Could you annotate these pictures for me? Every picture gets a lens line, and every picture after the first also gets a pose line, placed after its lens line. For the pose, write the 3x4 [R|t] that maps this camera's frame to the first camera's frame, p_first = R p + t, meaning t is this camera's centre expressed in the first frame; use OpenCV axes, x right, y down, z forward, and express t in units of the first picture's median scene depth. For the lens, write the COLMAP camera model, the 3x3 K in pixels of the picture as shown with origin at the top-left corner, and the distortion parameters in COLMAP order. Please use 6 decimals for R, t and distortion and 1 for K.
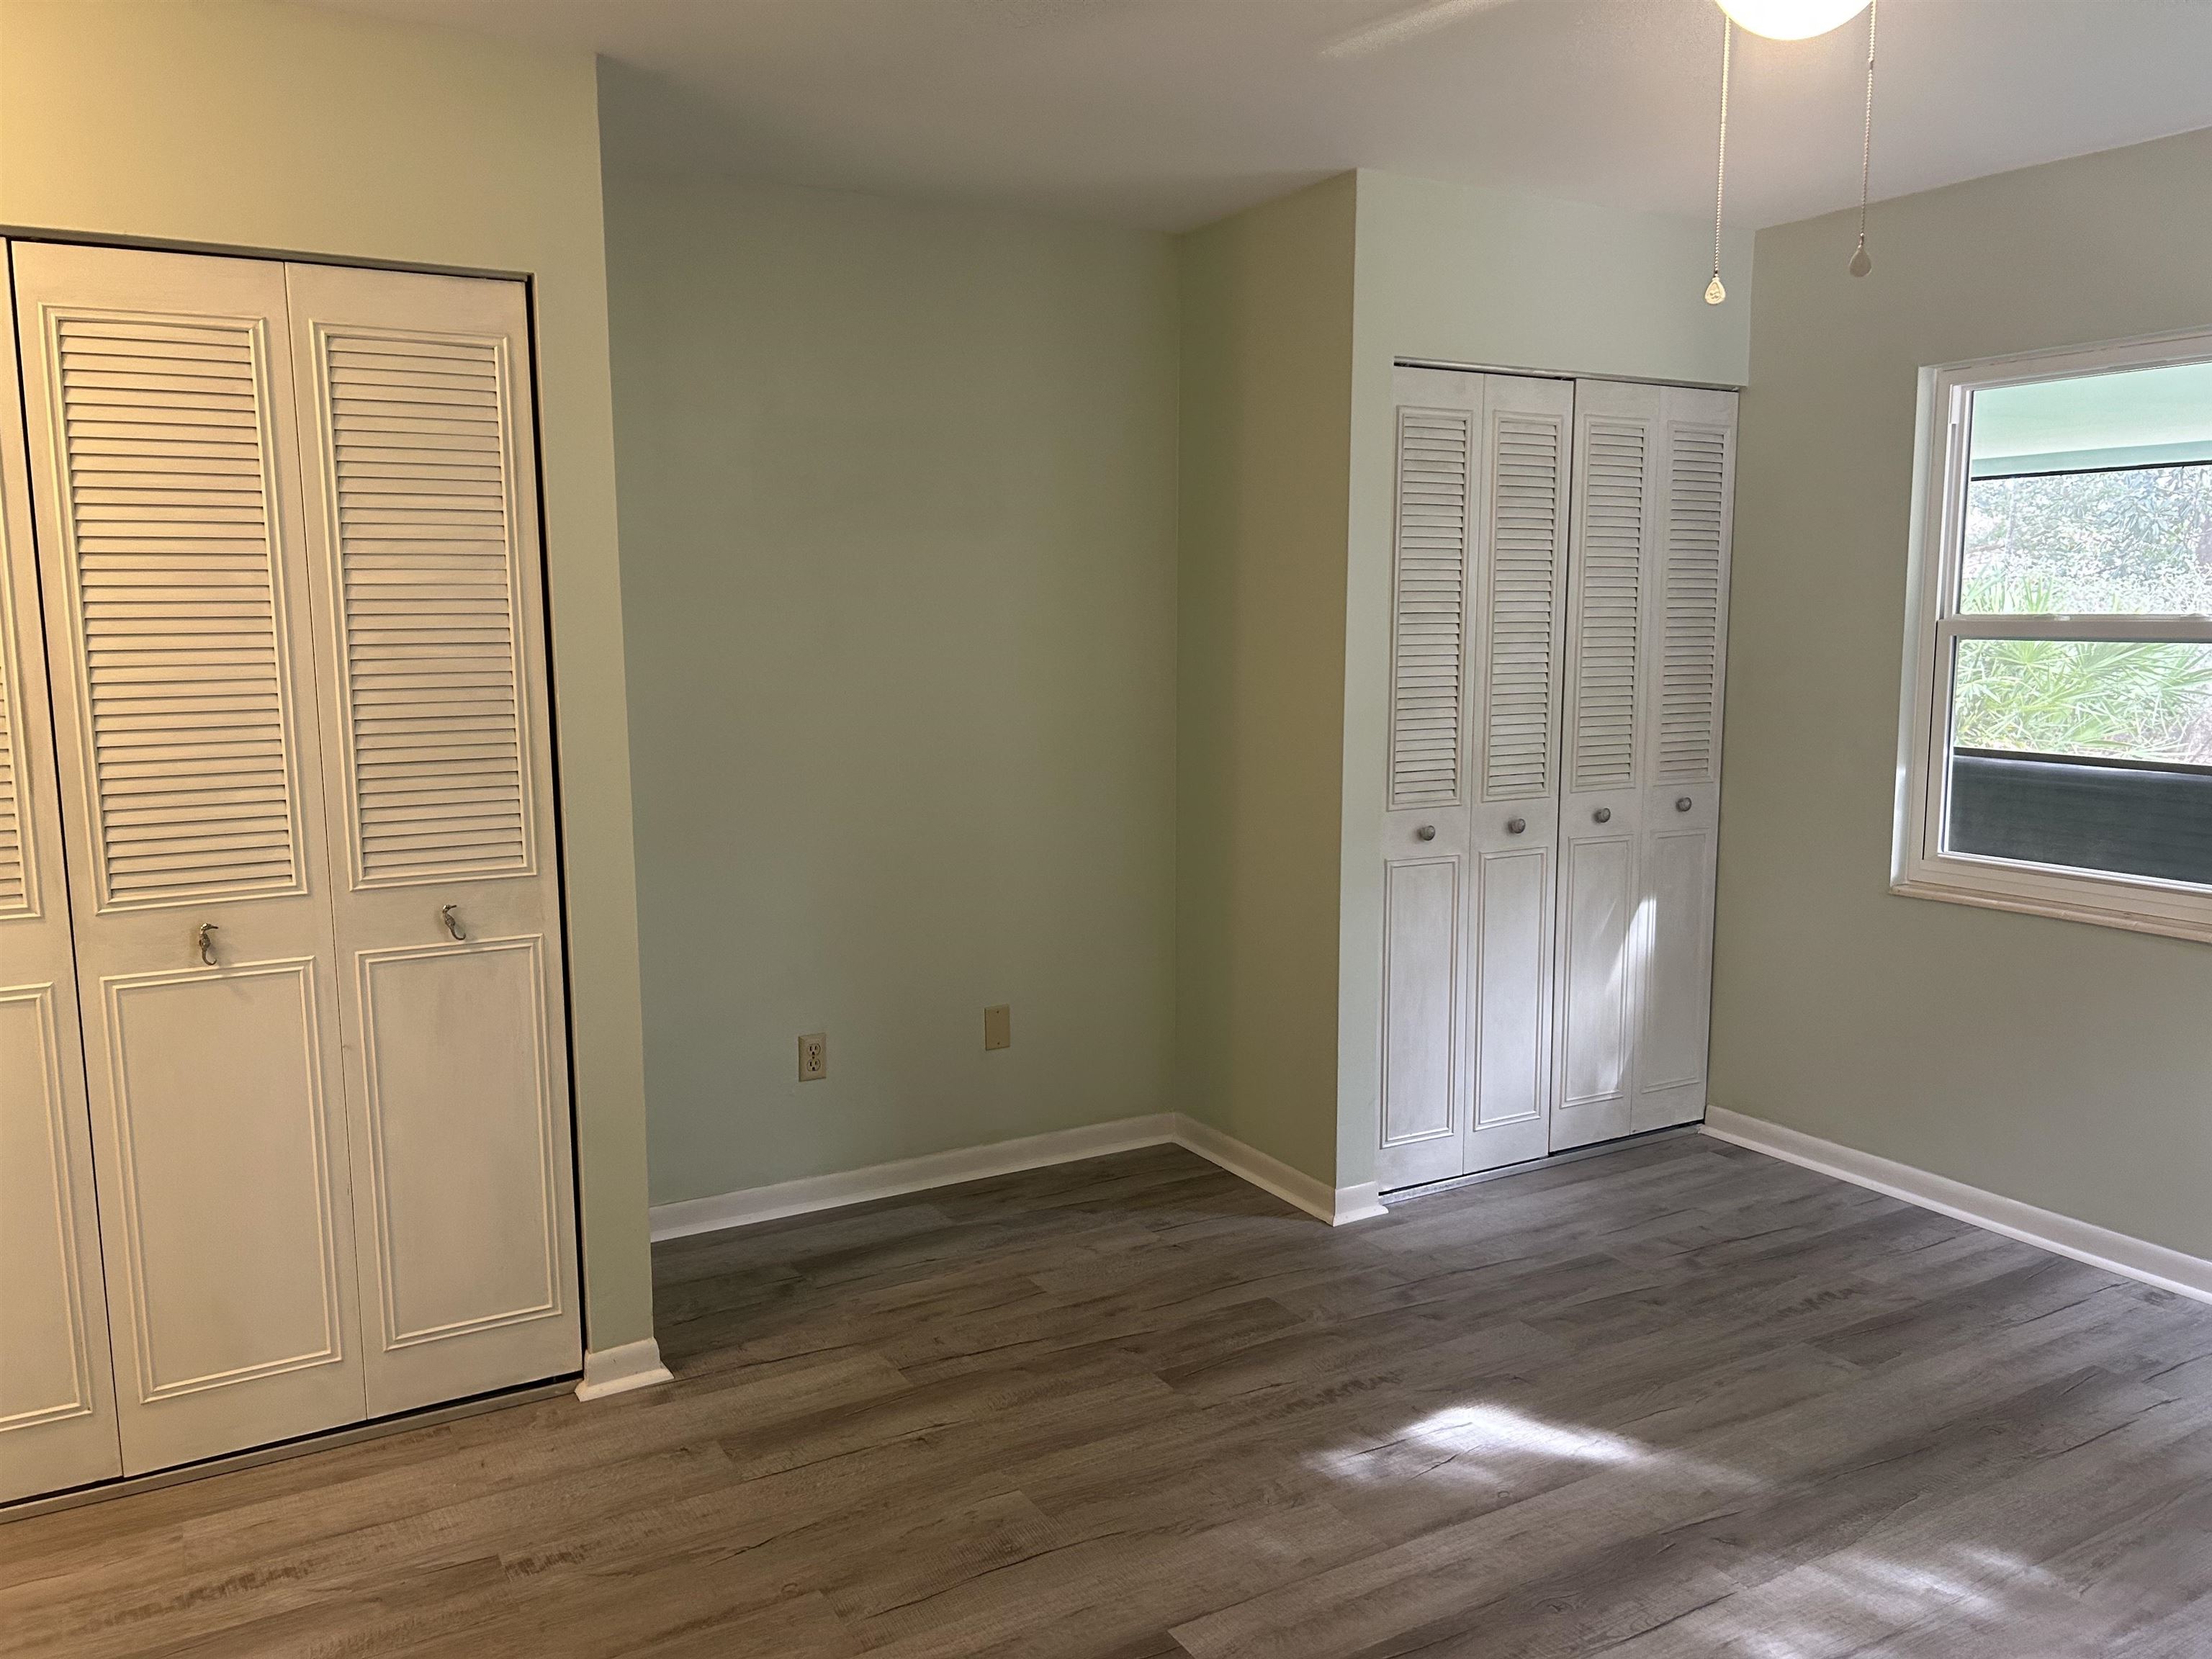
lens RADIAL K [[1658.5, 0, 1103.9], [0, 1658.5, 823.1], [0, 0, 1]] dist [0.057577, -0.056589]
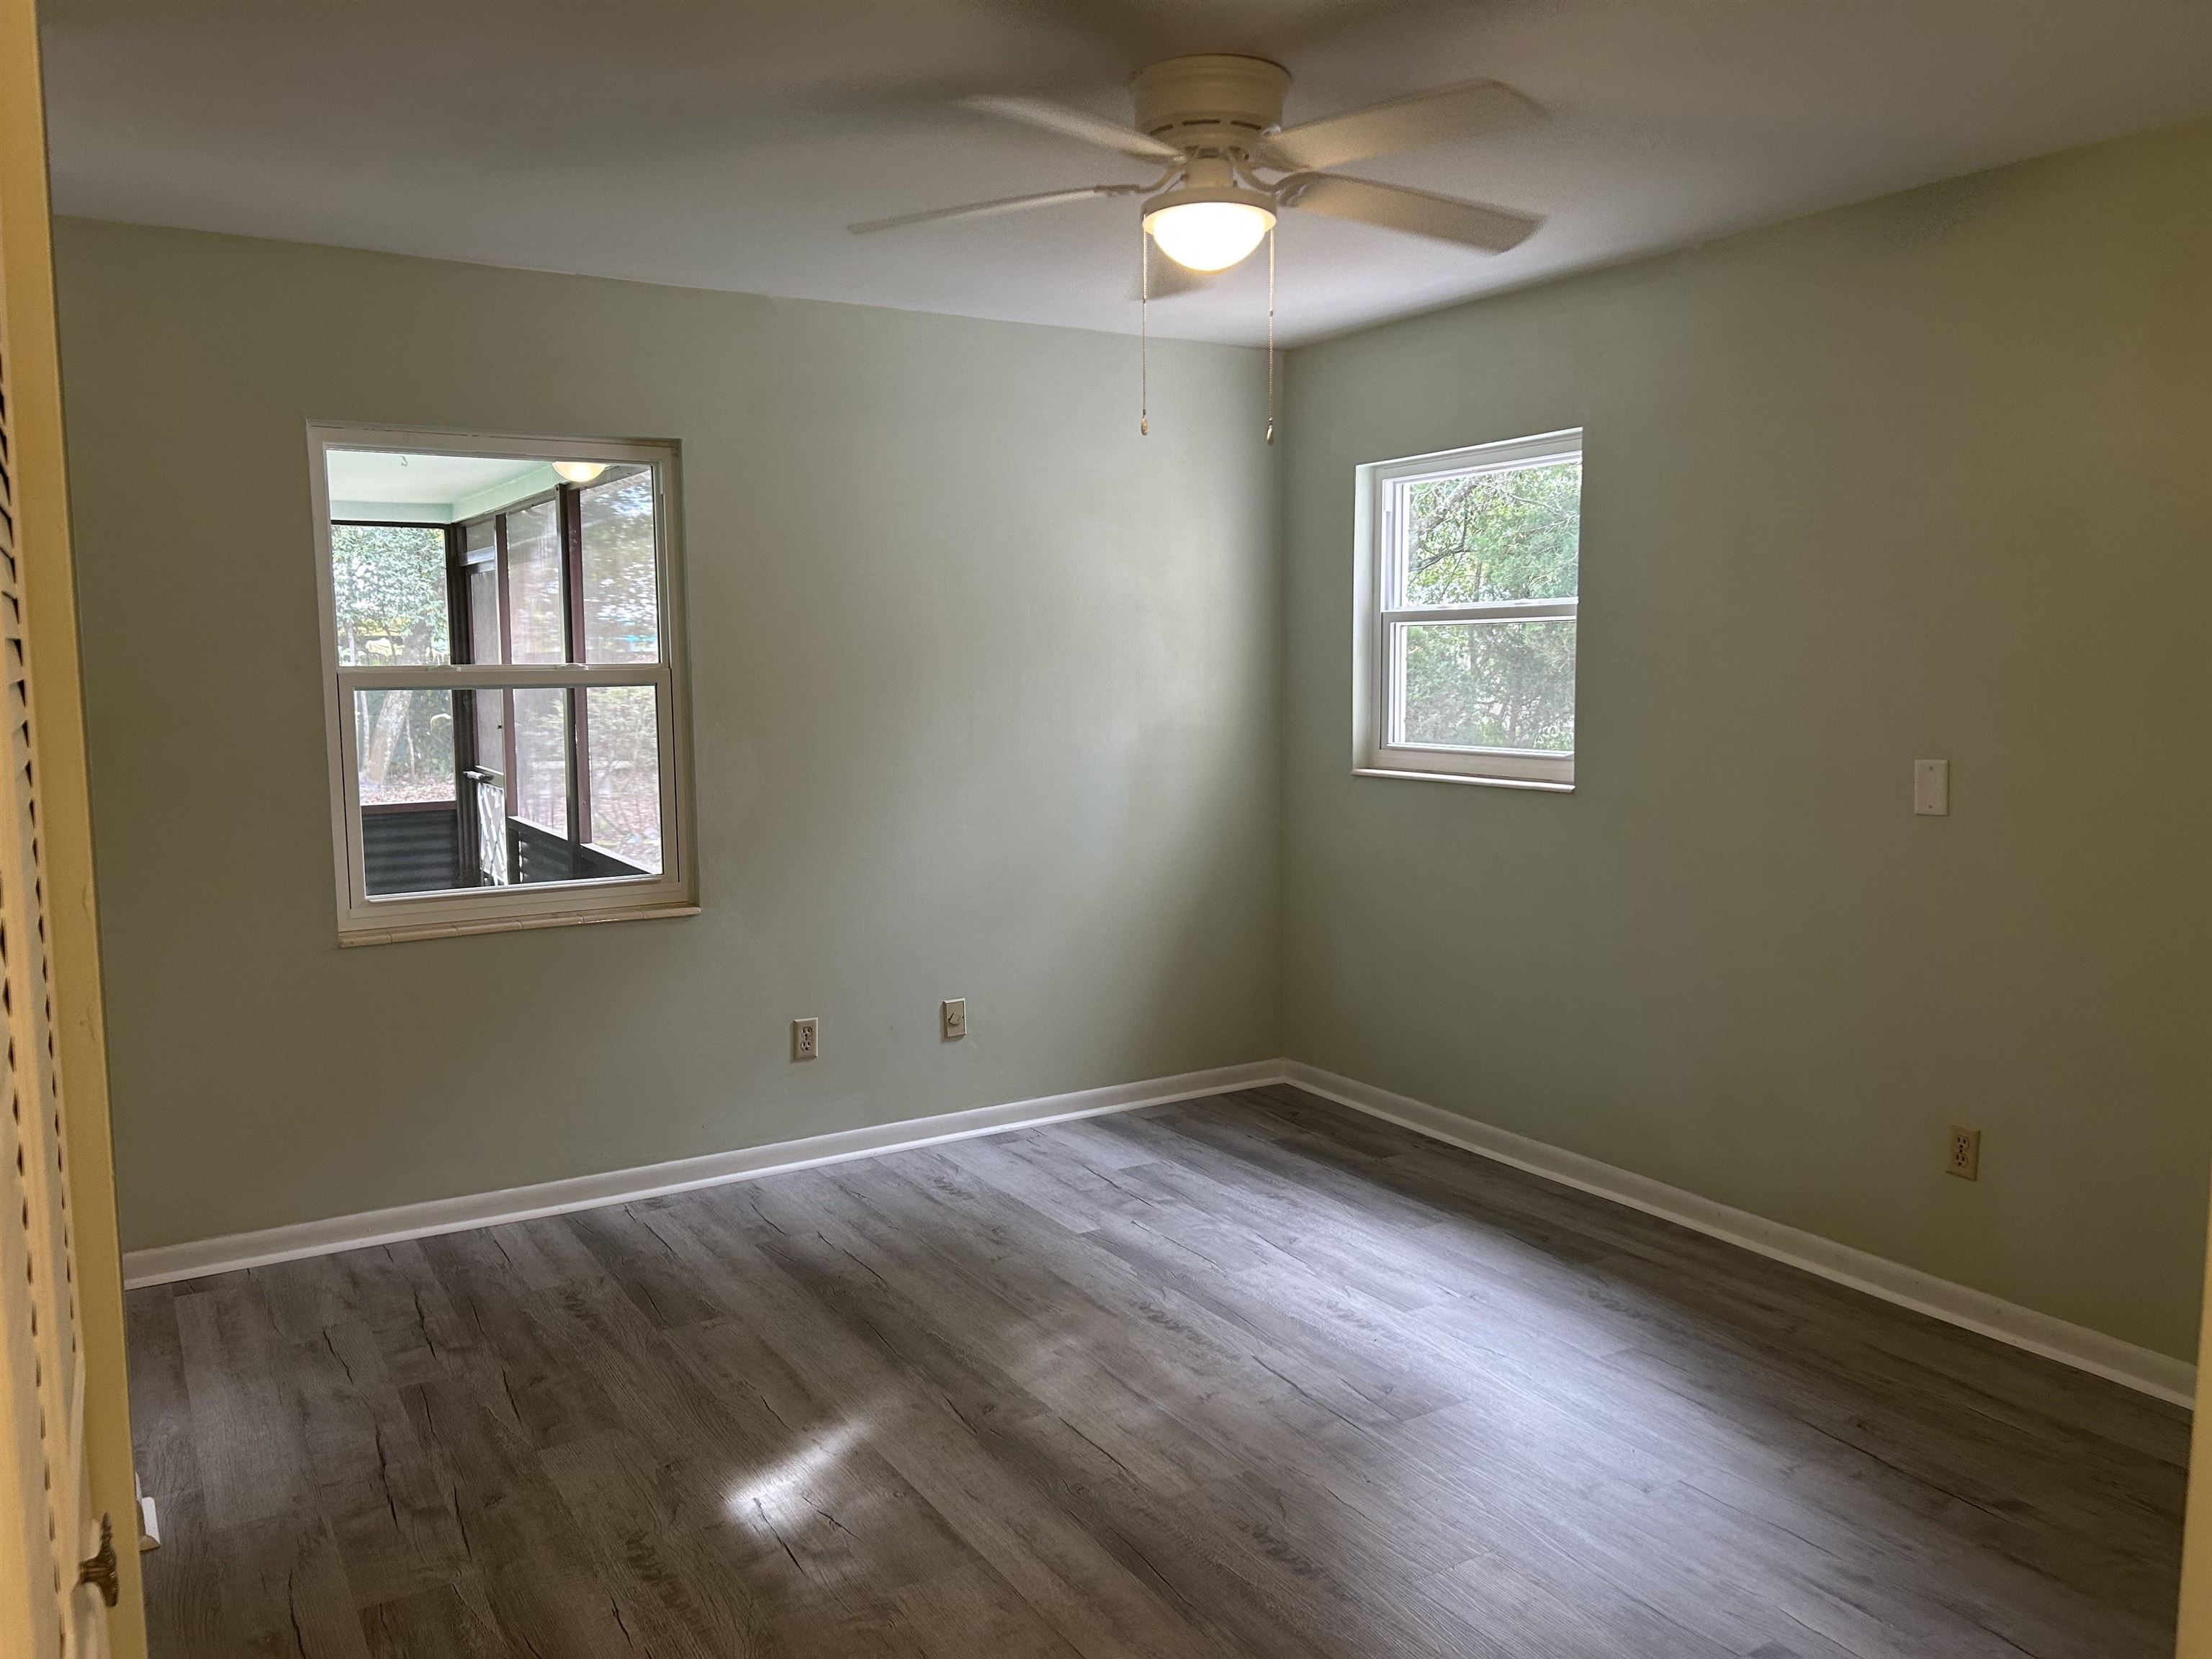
lens RADIAL K [[1658.5, 0, 1103.9], [0, 1658.5, 823.1], [0, 0, 1]] dist [0.057577, -0.056589]
pose [[-0.007047, -0.103529, 0.994601, -0.600149], [0.137342, 0.985100, 0.103513, -0.083375], [-0.990499, 0.137330, 0.007277, 0.633018]]
